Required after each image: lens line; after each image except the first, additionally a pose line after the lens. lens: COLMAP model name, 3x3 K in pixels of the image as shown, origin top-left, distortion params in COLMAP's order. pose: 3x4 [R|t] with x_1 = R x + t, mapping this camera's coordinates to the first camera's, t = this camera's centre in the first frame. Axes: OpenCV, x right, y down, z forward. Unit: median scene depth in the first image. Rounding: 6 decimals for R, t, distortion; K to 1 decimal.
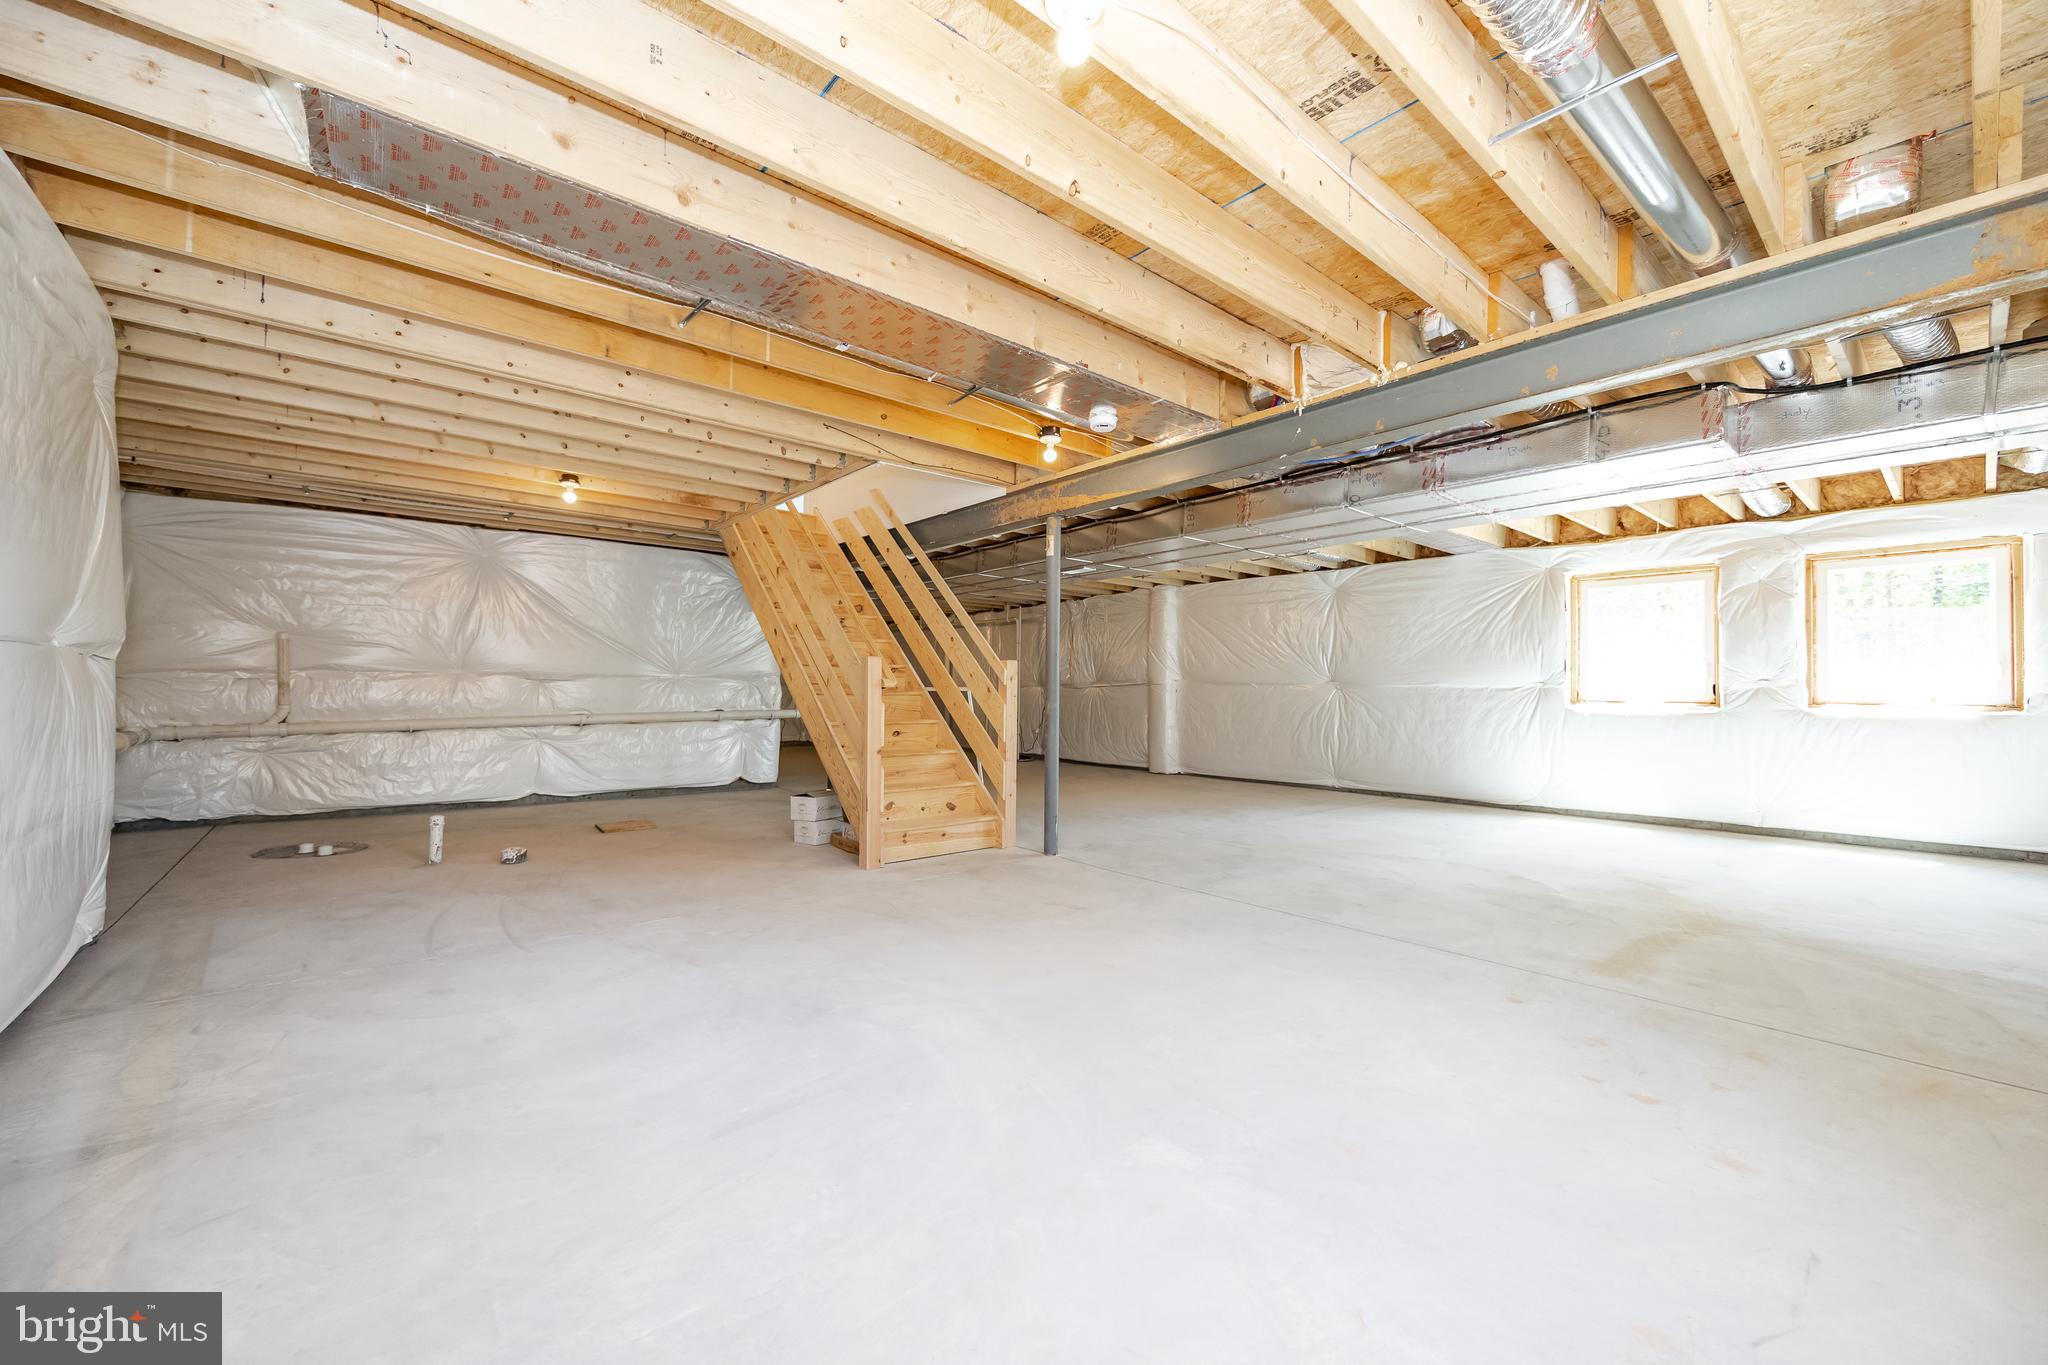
lens RADIAL K [[796.9, 0, 1035.8], [0, 796.9, 690.2], [0, 0, 1]] dist [-0.001013, 0.000538]
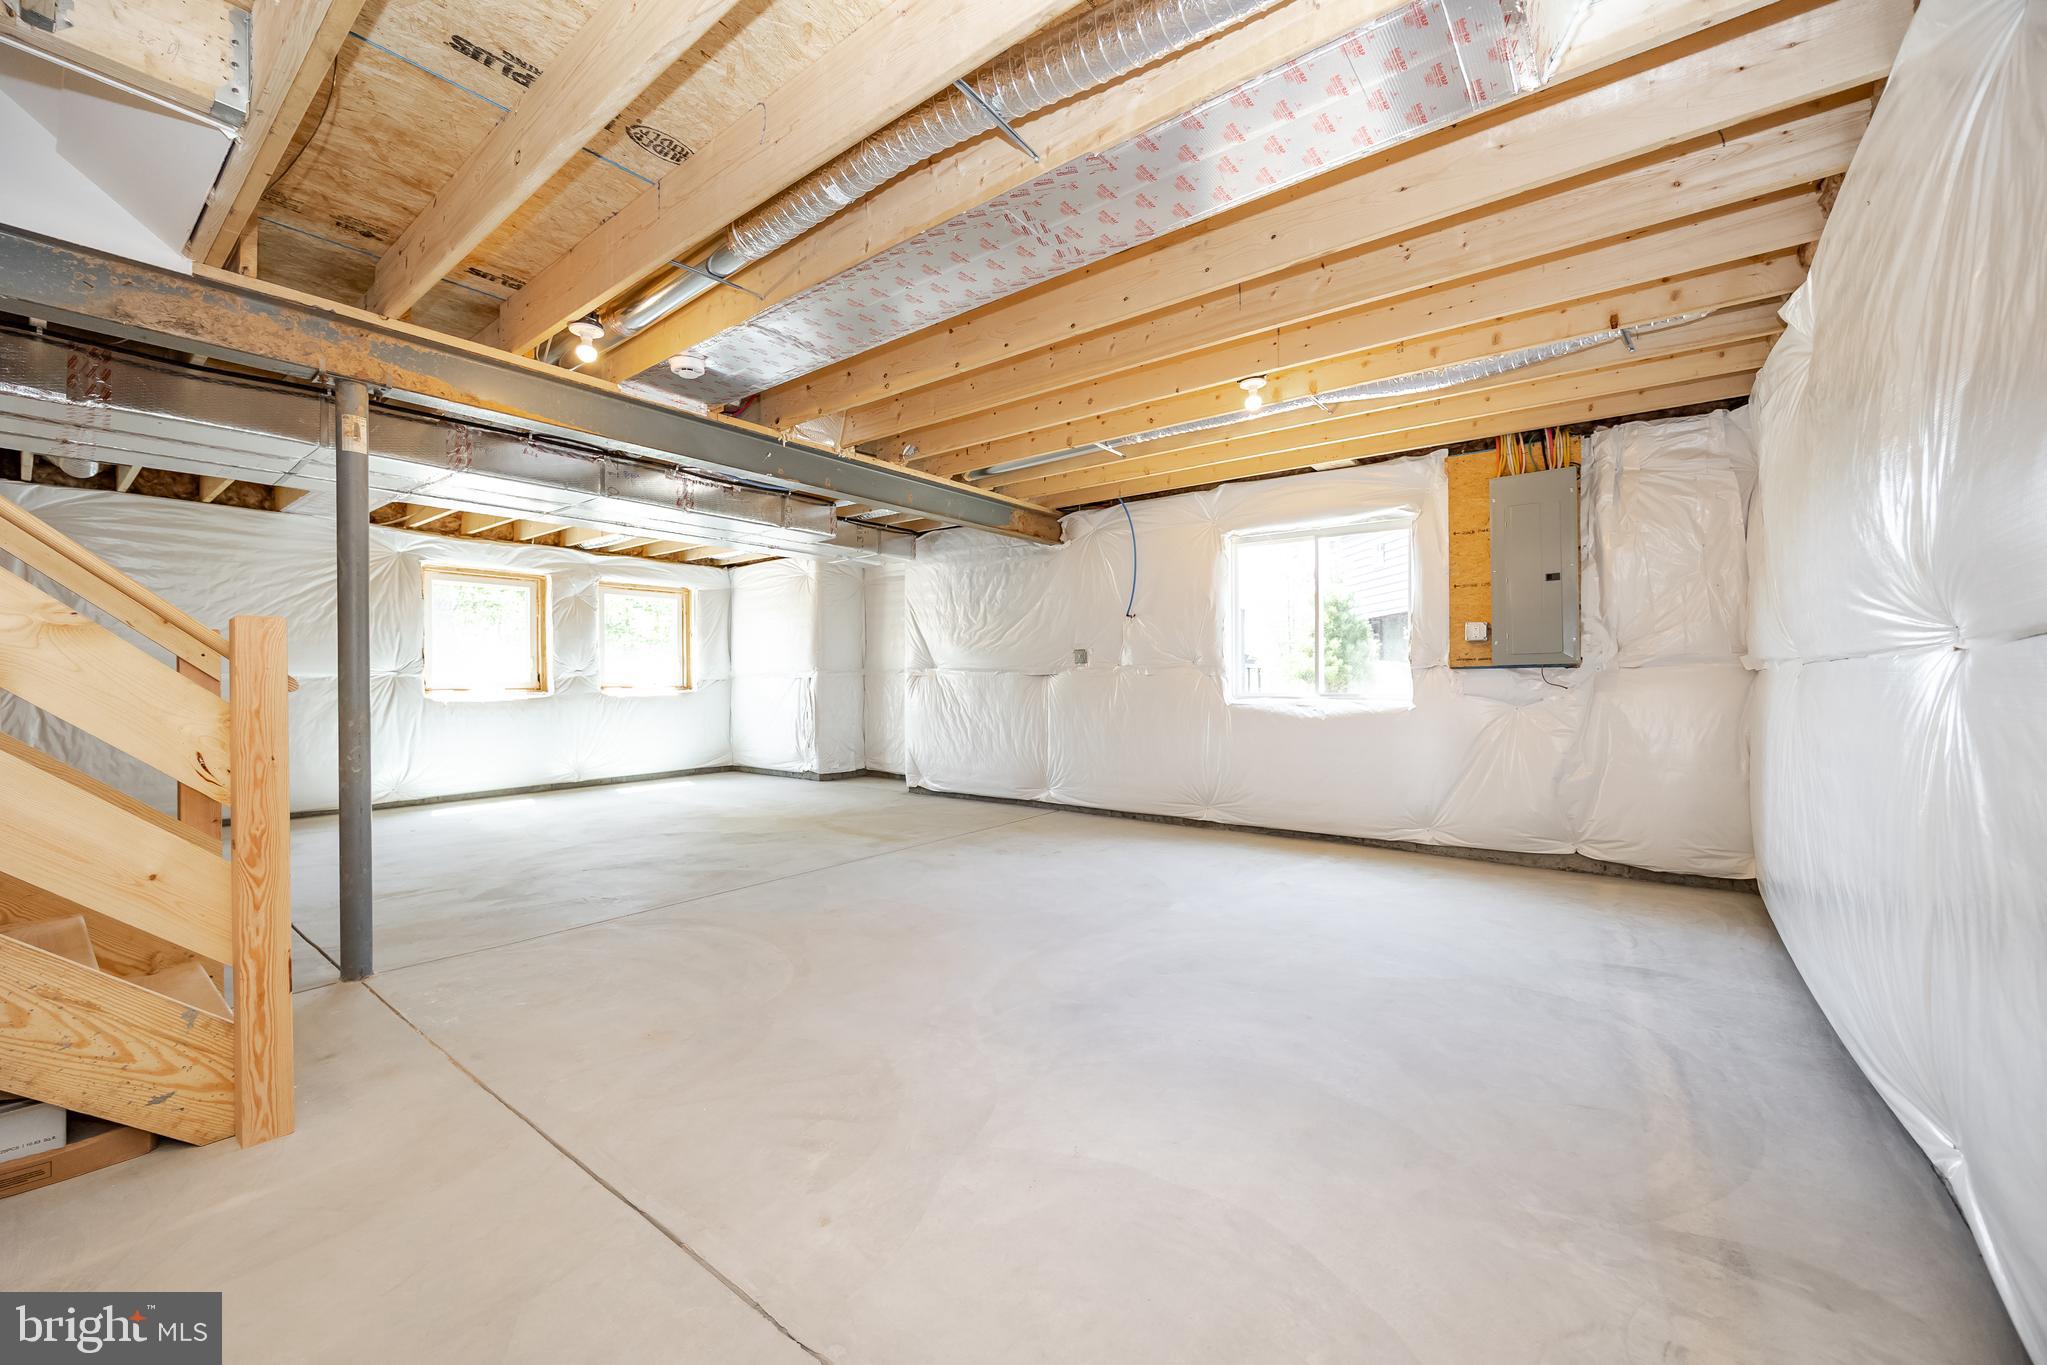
lens RADIAL K [[796.5, 0, 1025.0], [0, 796.5, 676.5], [0, 0, 1]] dist [-0.001013, 0.000538]
pose [[-0.213216, -0.004835, 0.976993, -0.926235], [0.001650, 0.999985, 0.005309, -0.015901], [-0.977004, 0.002744, -0.213204, 0.957668]]
